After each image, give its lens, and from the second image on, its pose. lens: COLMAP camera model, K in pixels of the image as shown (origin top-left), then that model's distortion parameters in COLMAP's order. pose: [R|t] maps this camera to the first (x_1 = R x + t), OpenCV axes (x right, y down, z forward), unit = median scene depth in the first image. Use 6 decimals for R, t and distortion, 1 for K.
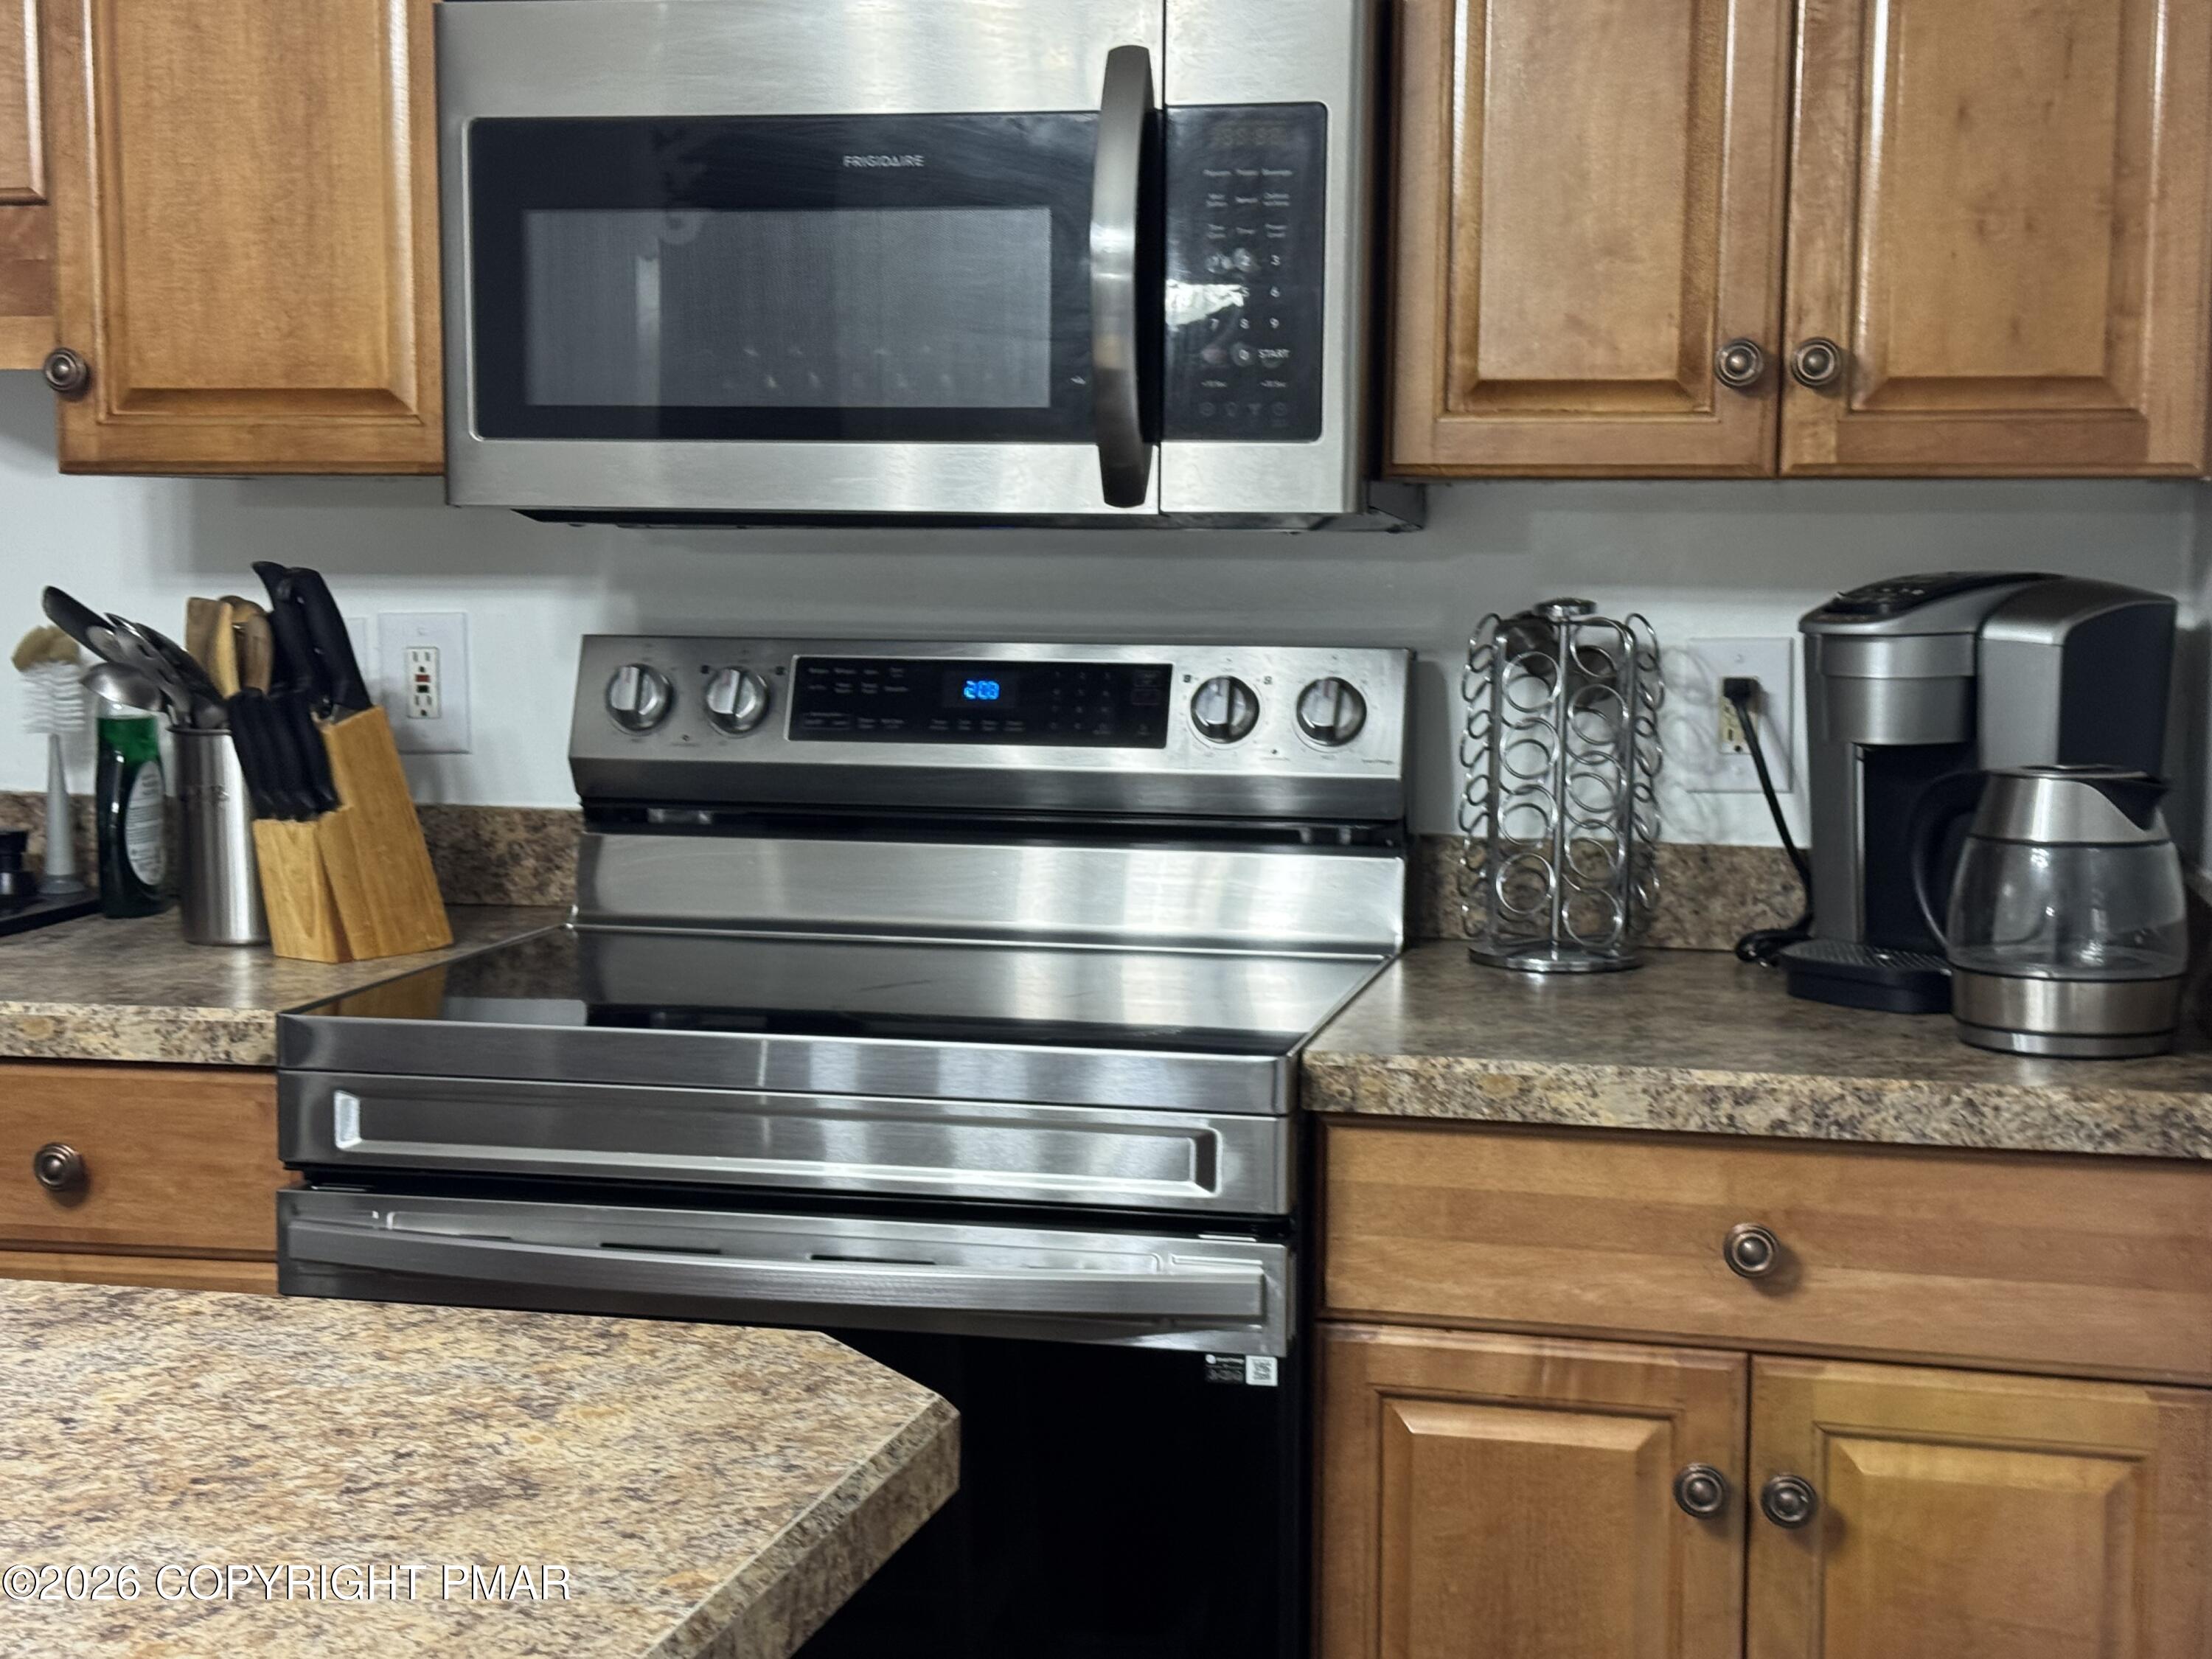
lens RADIAL K [[3206.6, 0, 1104.7], [0, 3206.6, 819.6], [0, 0, 1]] dist [0.115193, 0.000000]
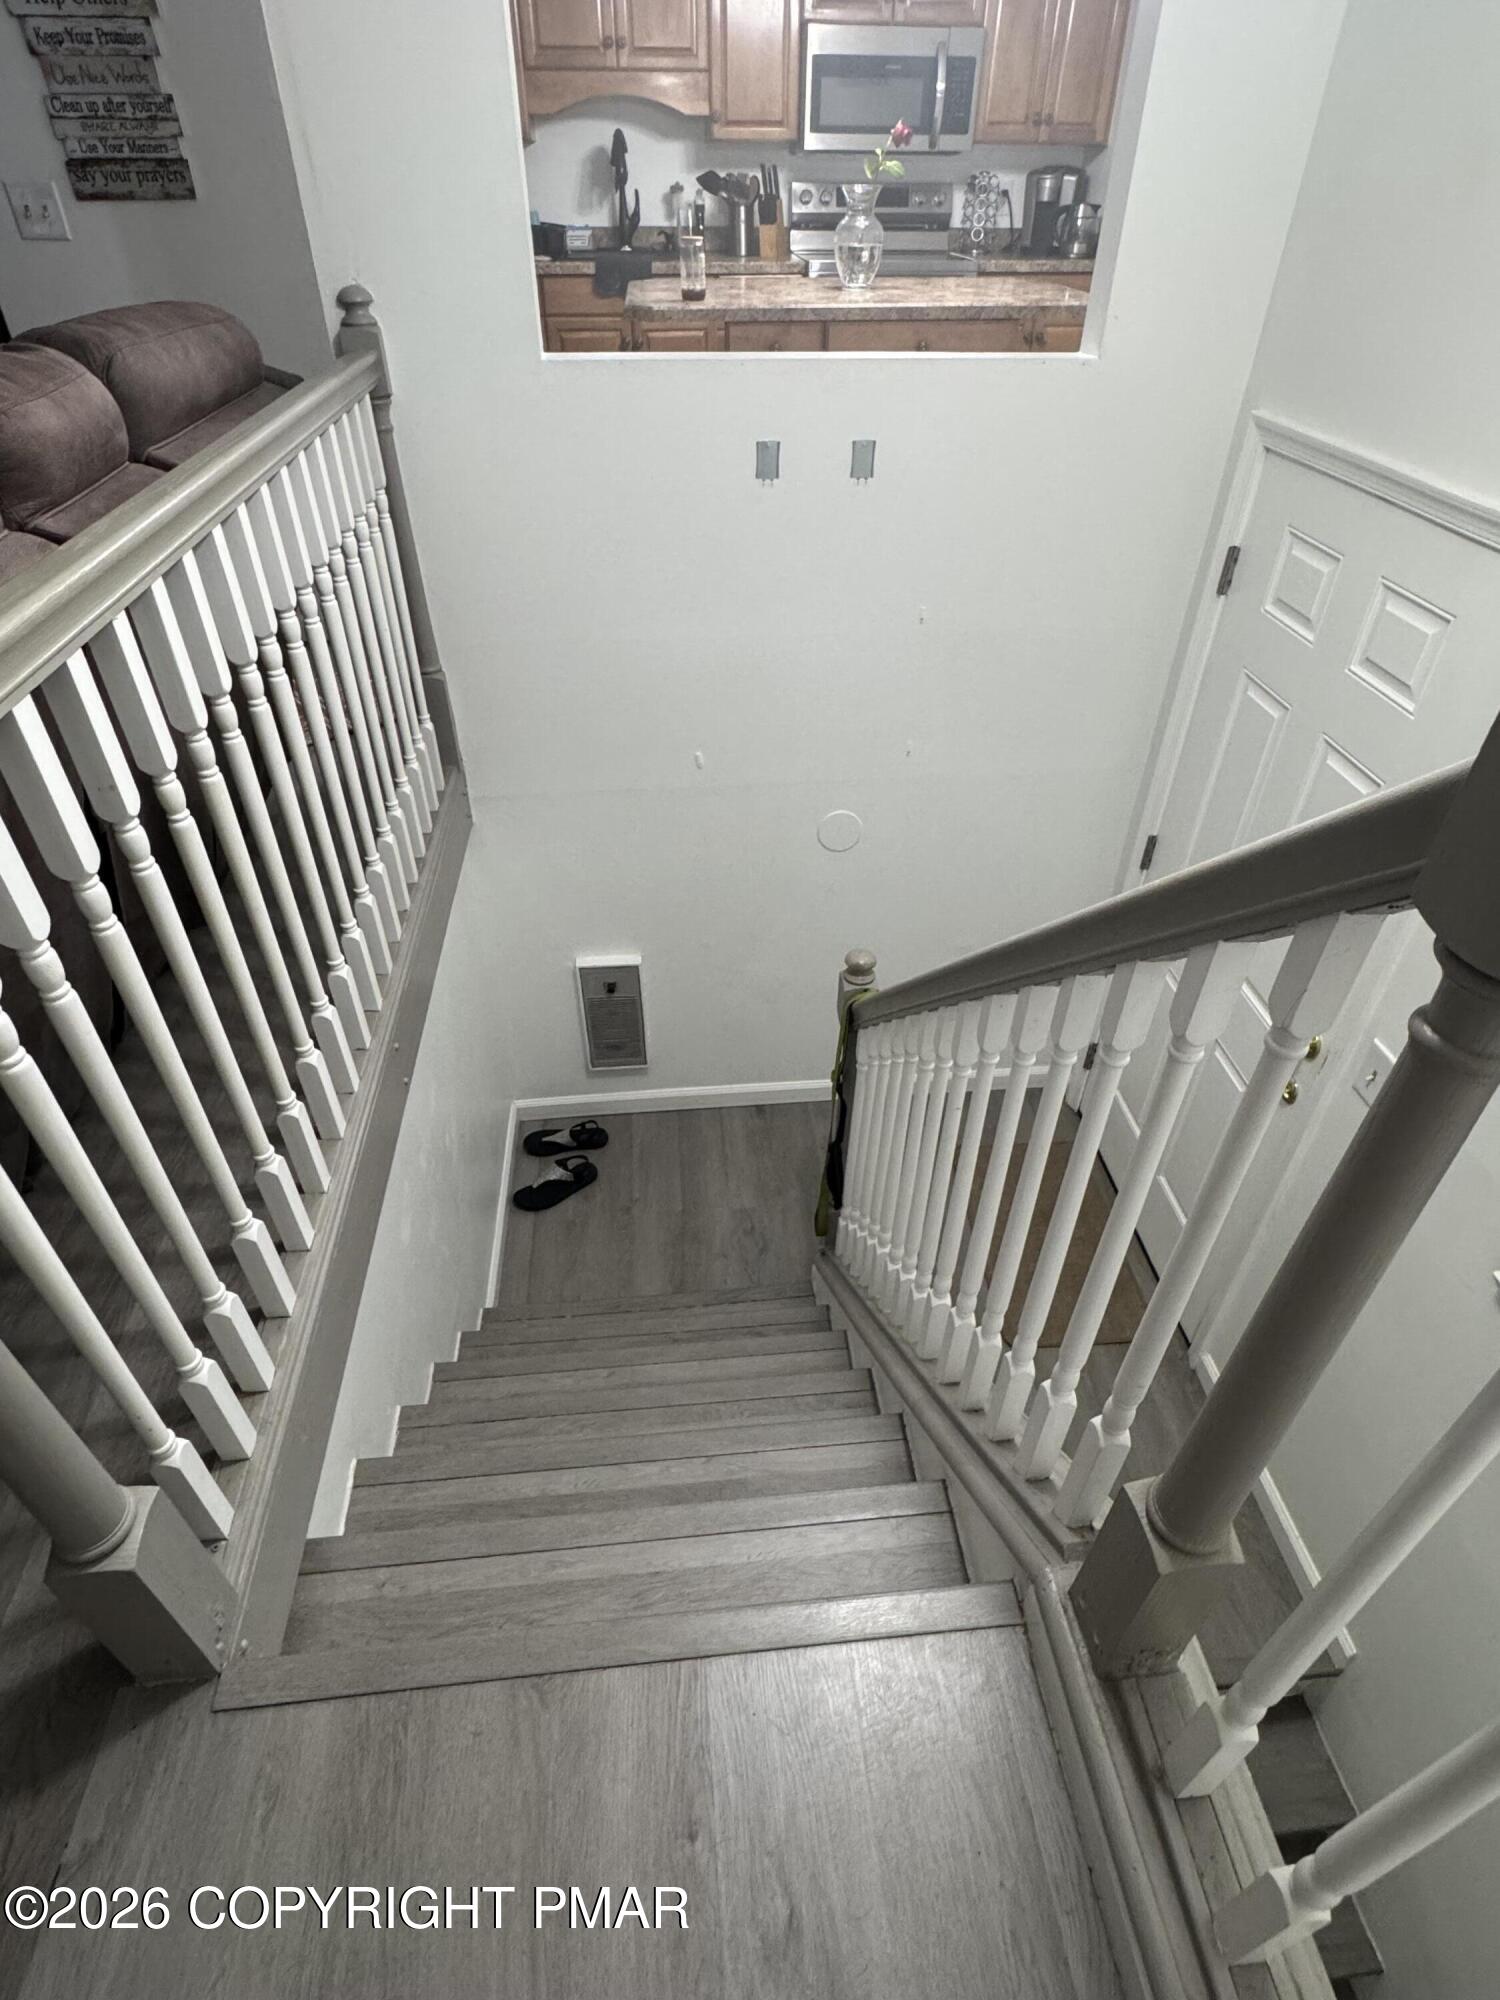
lens RADIAL K [[1038.0, 0, 746.4], [0, 1038.0, 1004.3], [0, 0, 1]] dist [-0.010937, 0.002444]
pose [[0.947616, -0.202781, 0.246786, -1.050080], [0.031466, 0.828135, 0.559644, 0.121235], [-0.317857, -0.522563, 0.791135, -1.102078]]
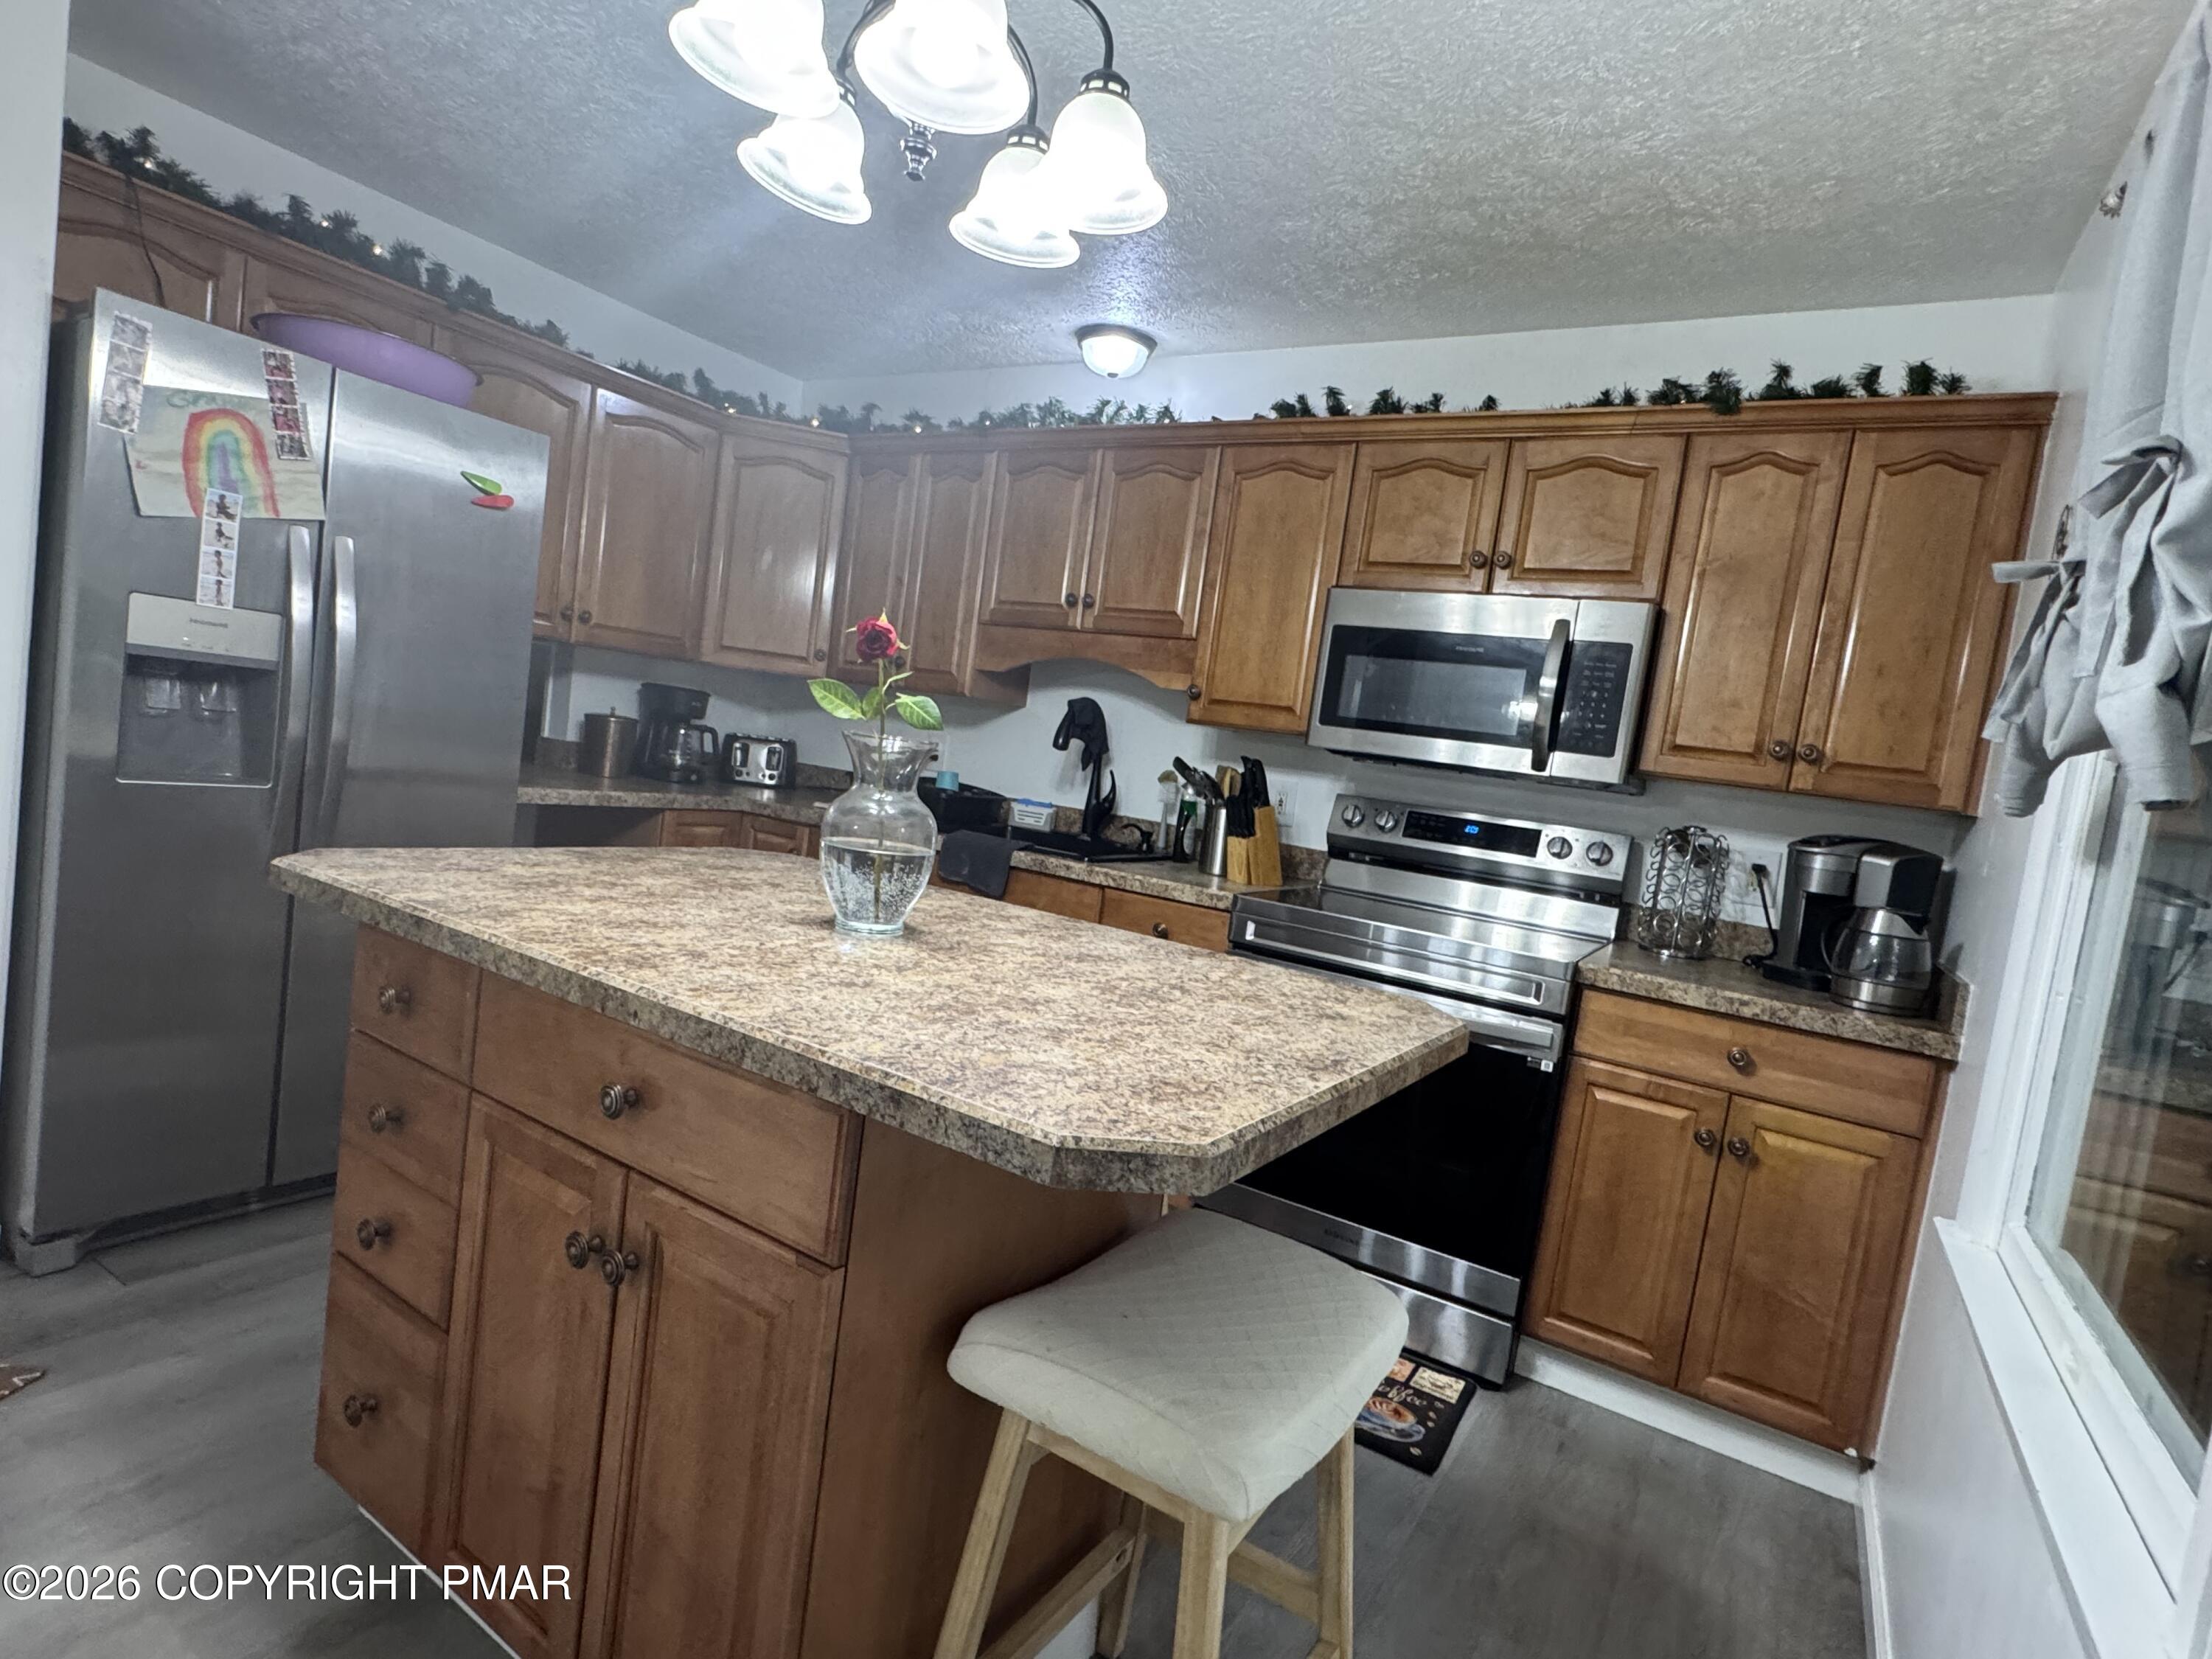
lens RADIAL K [[1148.0, 0, 1093.4], [0, 1148.0, 838.8], [0, 0, 1]] dist [-0.010937, 0.002444]
pose [[0.938887, 0.147496, -0.311025, -0.040908], [-0.159107, 0.987187, -0.012143, 0.041100], [0.305248, 0.060887, 0.950324, -0.119751]]
